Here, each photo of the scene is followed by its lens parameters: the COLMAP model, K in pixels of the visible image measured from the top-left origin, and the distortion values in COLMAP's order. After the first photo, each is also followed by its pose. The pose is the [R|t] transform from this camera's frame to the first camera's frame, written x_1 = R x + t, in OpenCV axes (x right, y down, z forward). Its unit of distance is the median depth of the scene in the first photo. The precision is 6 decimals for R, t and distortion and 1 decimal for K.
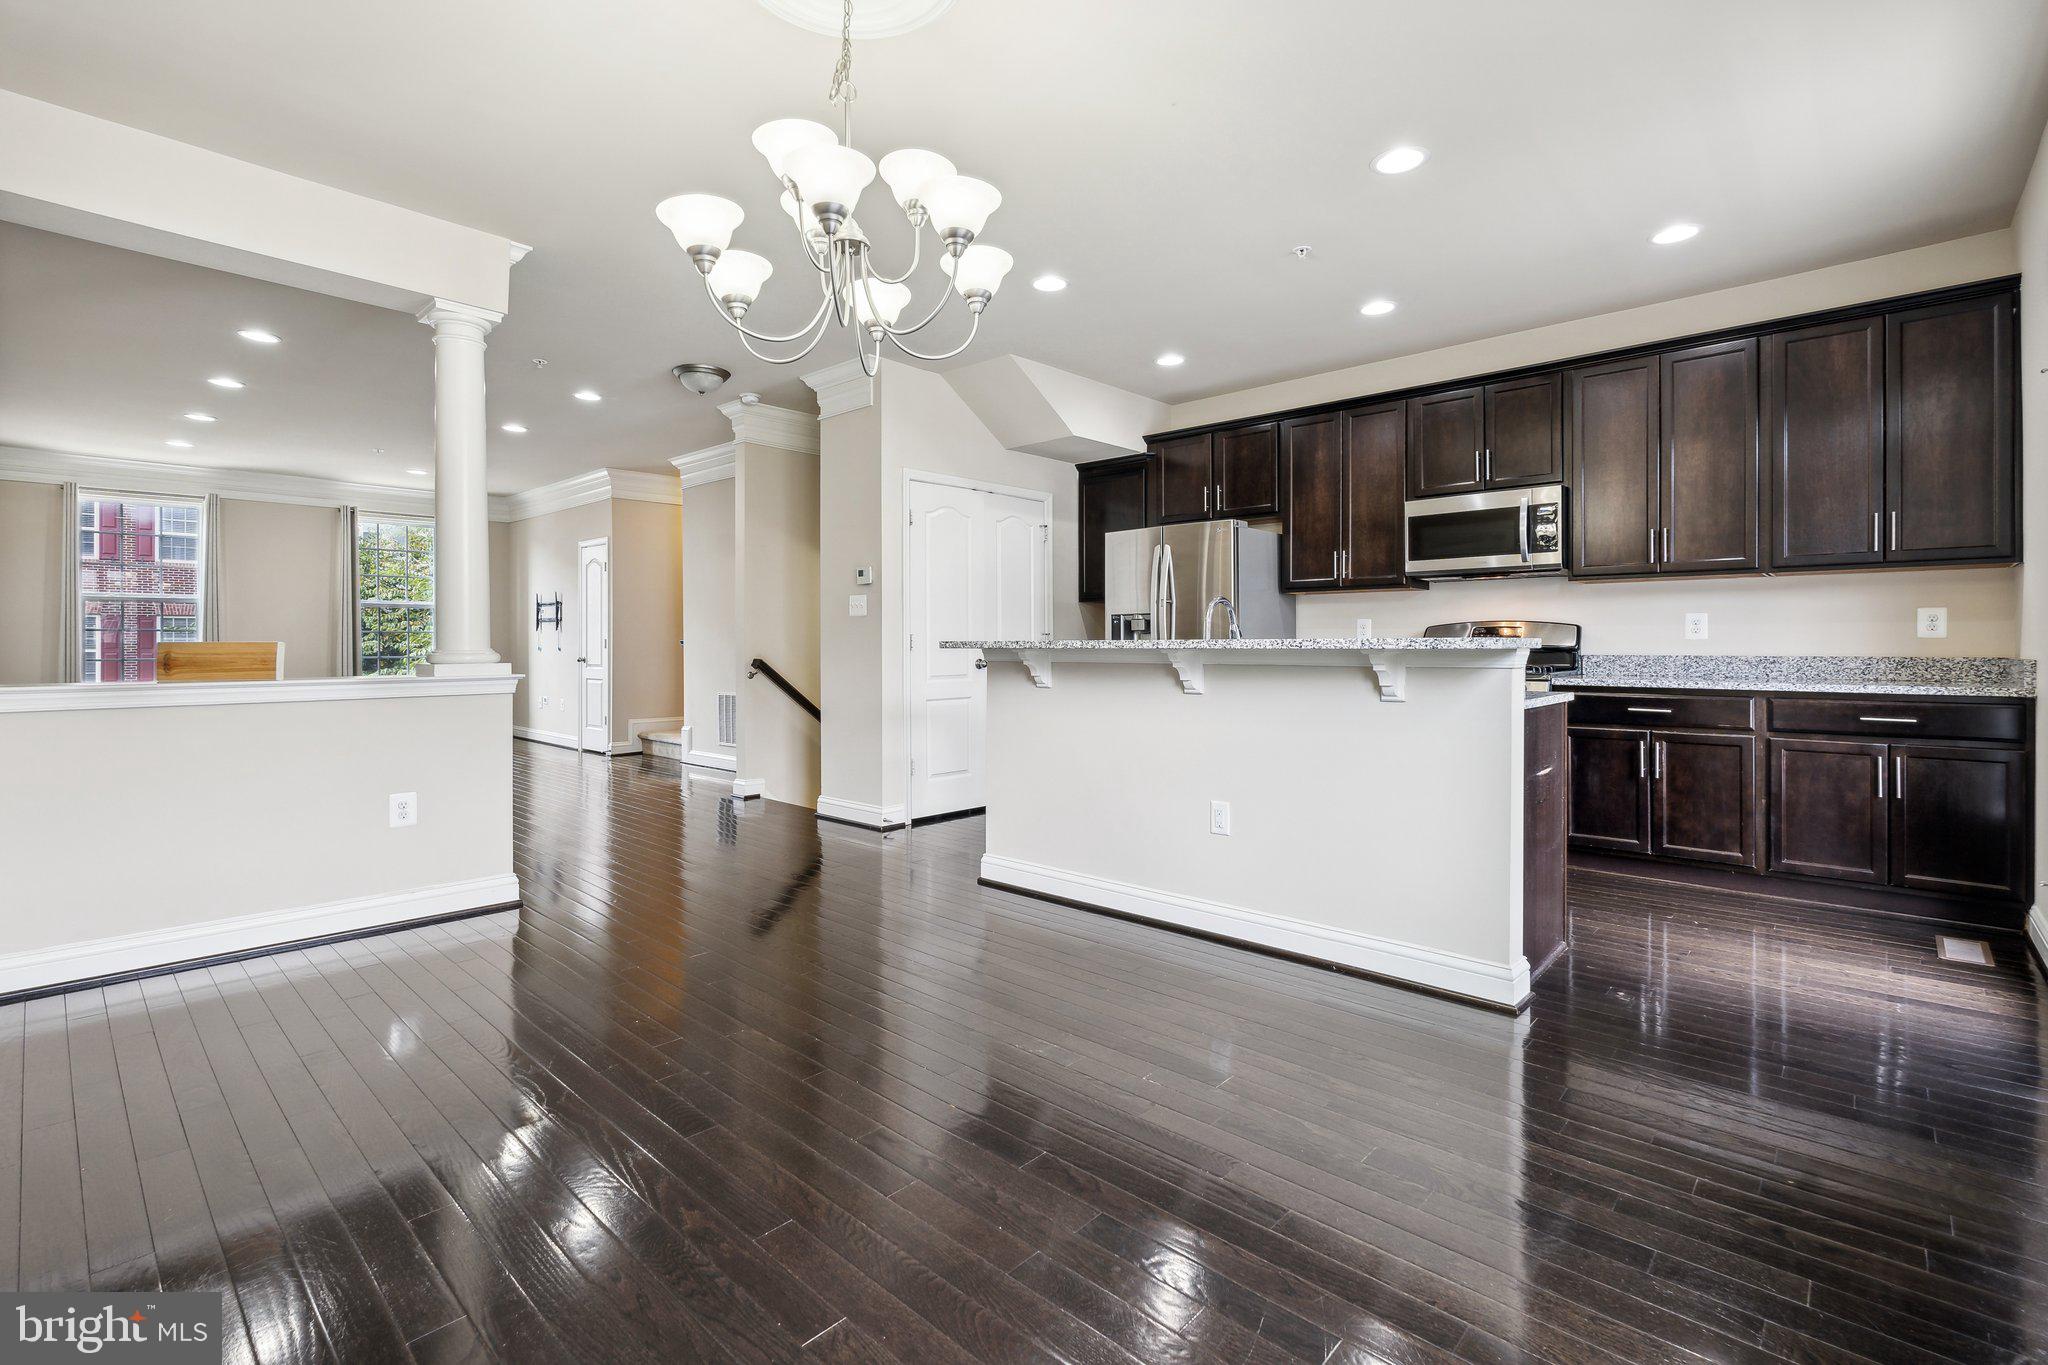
lens RADIAL K [[911.6, 0, 1029.5], [0, 911.6, 642.8], [0, 0, 1]] dist [-0.004715, 0.000300]
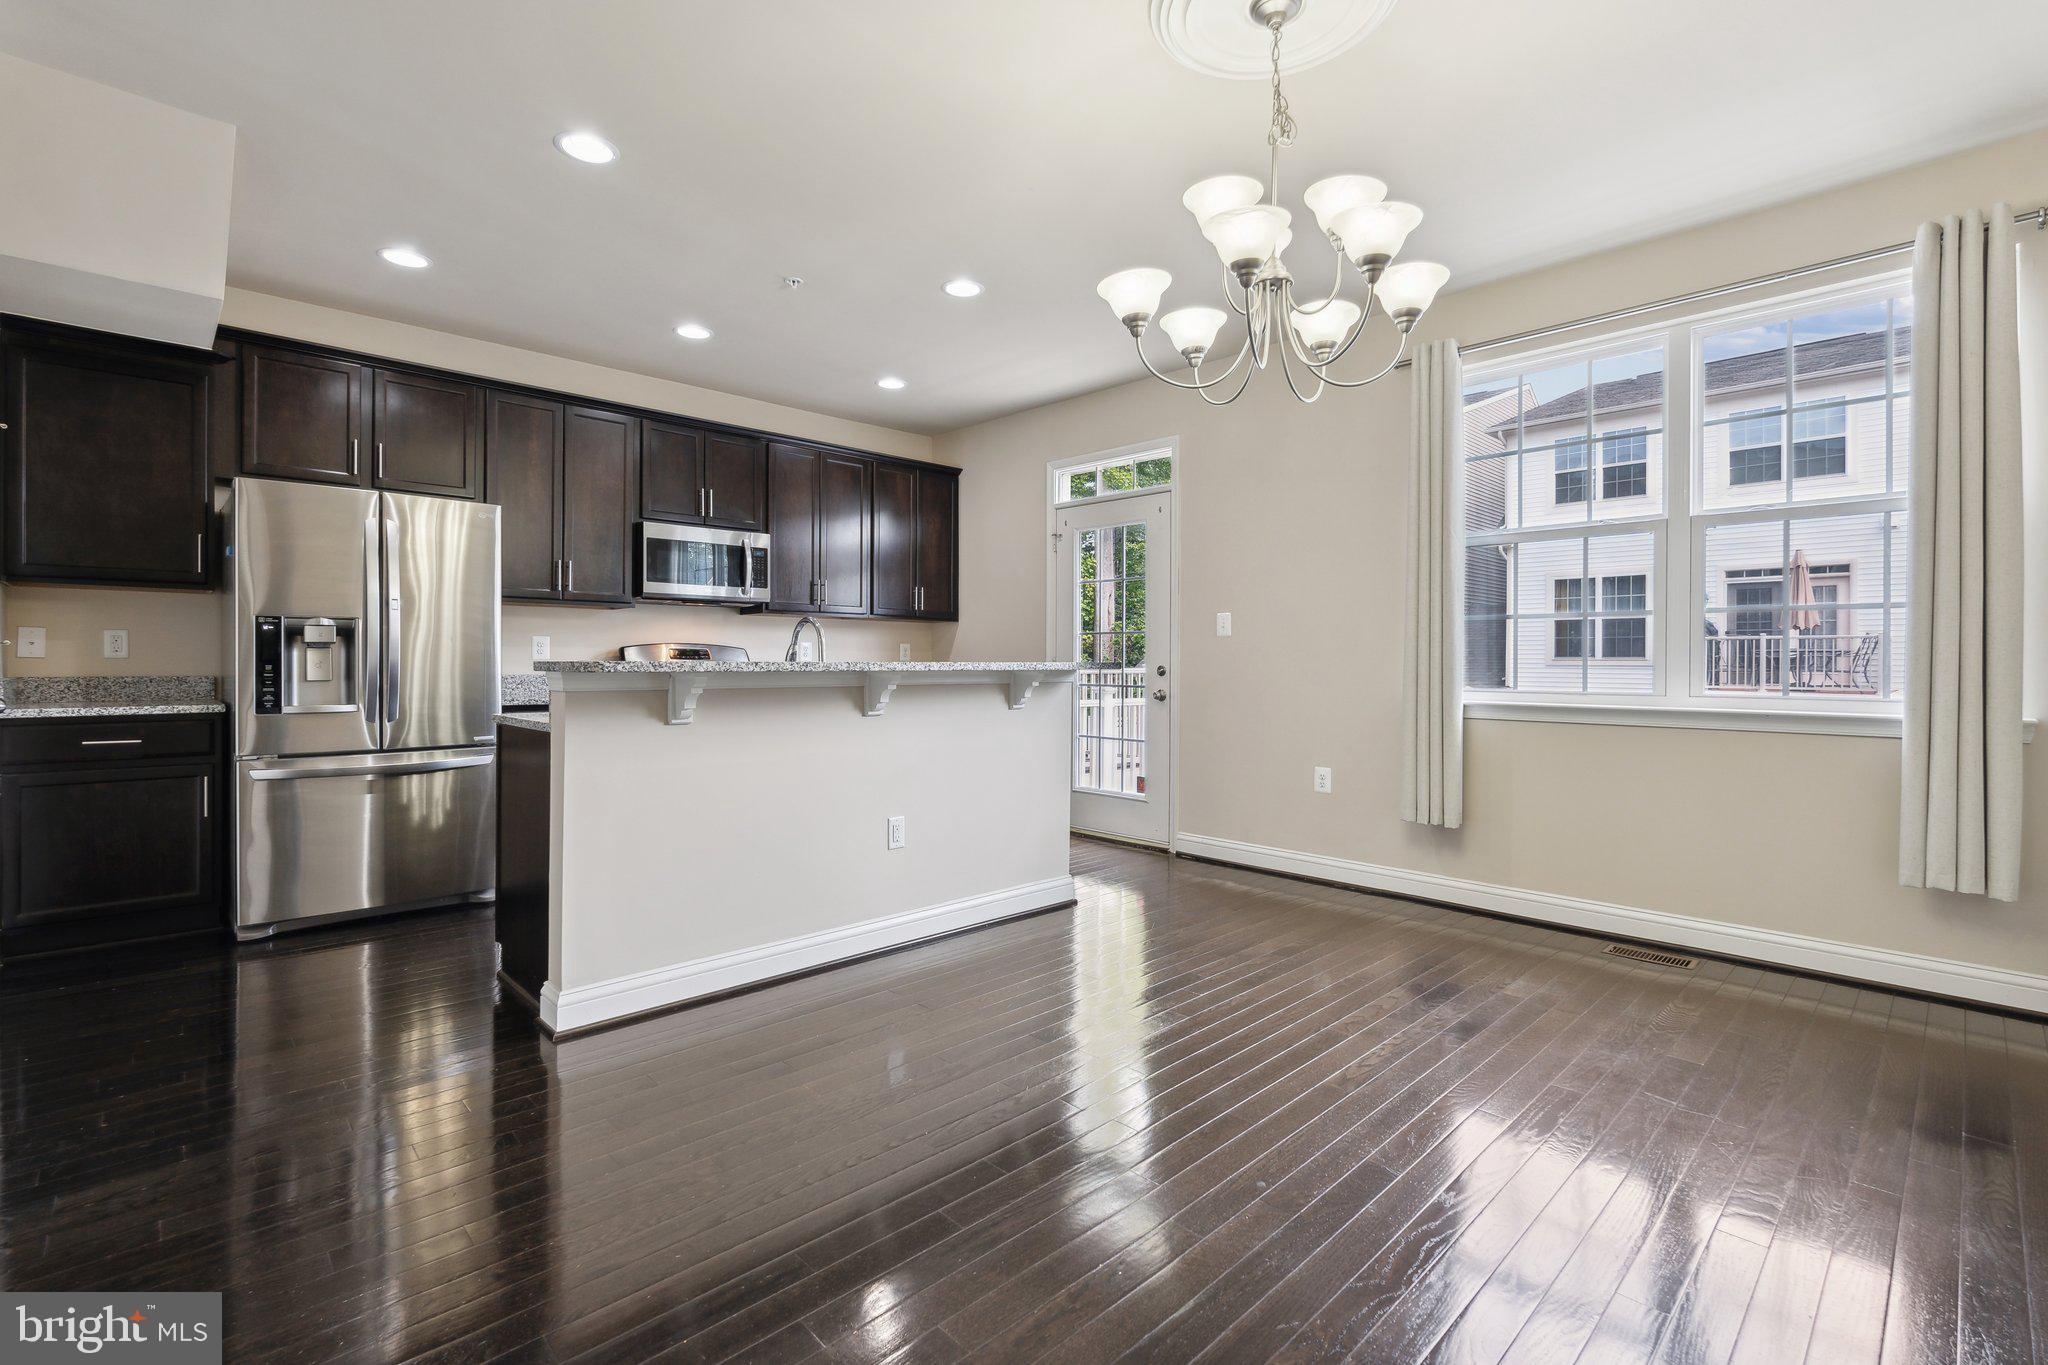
lens RADIAL K [[911.6, 0, 1029.5], [0, 911.6, 655.5], [0, 0, 1]] dist [-0.004715, 0.000300]
pose [[0.066823, 0.009659, 0.997718, -0.704337], [-0.004443, 0.999946, -0.009383, -0.001430], [-0.997755, -0.003806, 0.066862, 0.659342]]
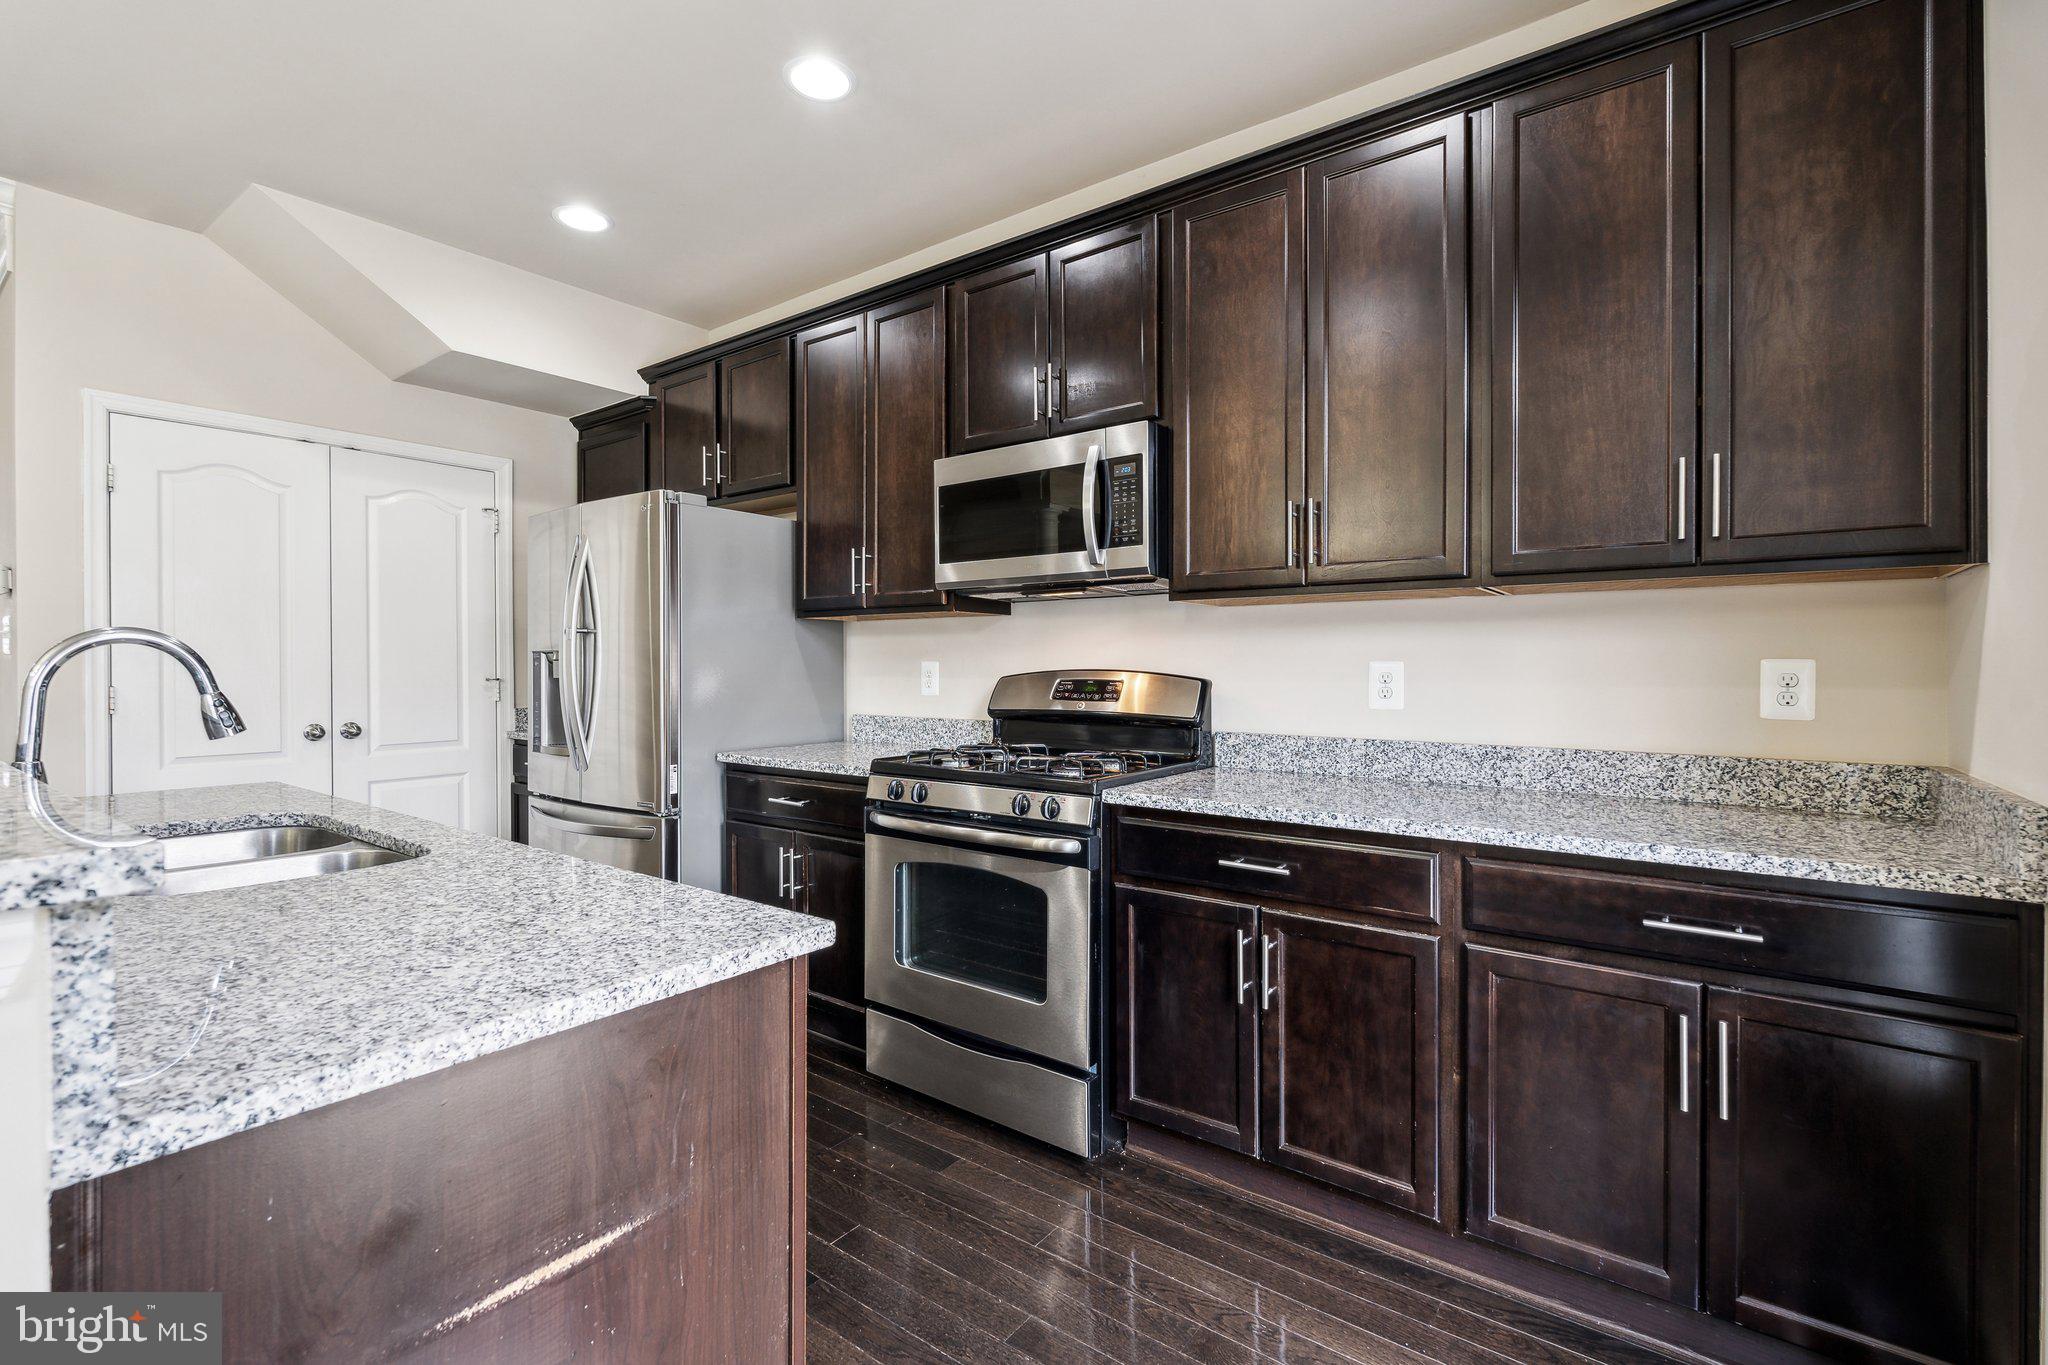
lens RADIAL K [[911.6, 0, 1020.2], [0, 911.6, 664.2], [0, 0, 1]] dist [-0.004715, 0.000300]
pose [[0.994843, 0.001482, 0.101417, 0.522687], [-0.001617, 0.999998, 0.001249, -0.035506], [-0.101415, -0.001407, 0.994843, 0.544169]]
